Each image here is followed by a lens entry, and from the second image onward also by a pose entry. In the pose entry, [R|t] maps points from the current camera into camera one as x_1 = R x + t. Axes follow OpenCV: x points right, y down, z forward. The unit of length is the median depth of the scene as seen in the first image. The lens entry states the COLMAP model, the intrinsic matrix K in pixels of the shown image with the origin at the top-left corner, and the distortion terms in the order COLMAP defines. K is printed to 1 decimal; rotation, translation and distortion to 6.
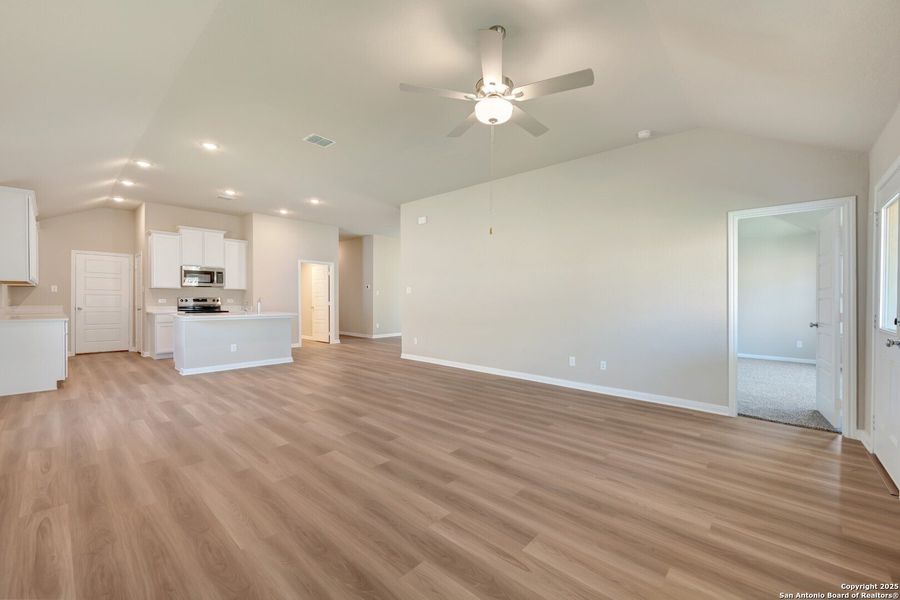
lens RADIAL K [[358.7, 0, 456.4], [0, 358.7, 306.6], [0, 0, 1]] dist [0.001203, -0.000263]
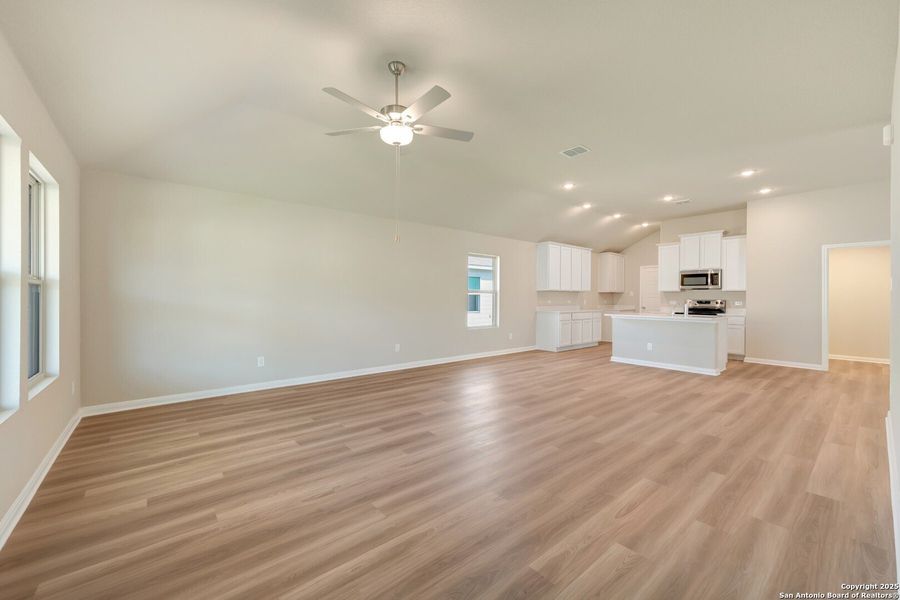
lens RADIAL K [[358.7, 0, 451.6], [0, 358.7, 299.9], [0, 0, 1]] dist [0.001203, -0.000263]
pose [[-0.141946, -0.002761, -0.989871, 0.707031], [-0.027225, 0.999629, 0.001116, -0.011427], [0.989500, 0.027108, -0.141968, 0.777837]]
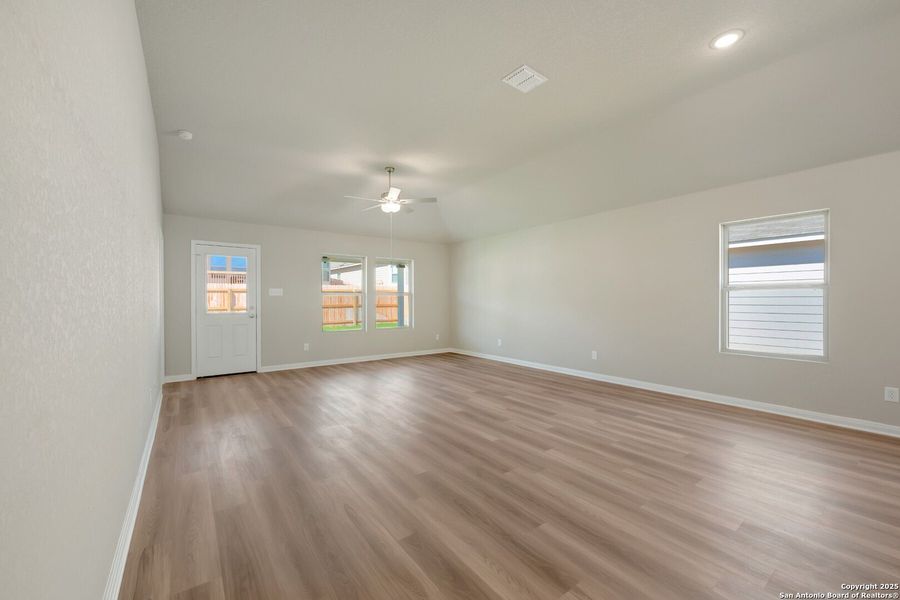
lens RADIAL K [[358.7, 0, 453.7], [0, 358.7, 298.4], [0, 0, 1]] dist [0.001203, -0.000263]
pose [[-0.979249, -0.003338, 0.202633, -0.381303], [0.000519, 0.999820, 0.018979, -0.040774], [-0.202660, 0.018690, -0.979071, 1.695106]]
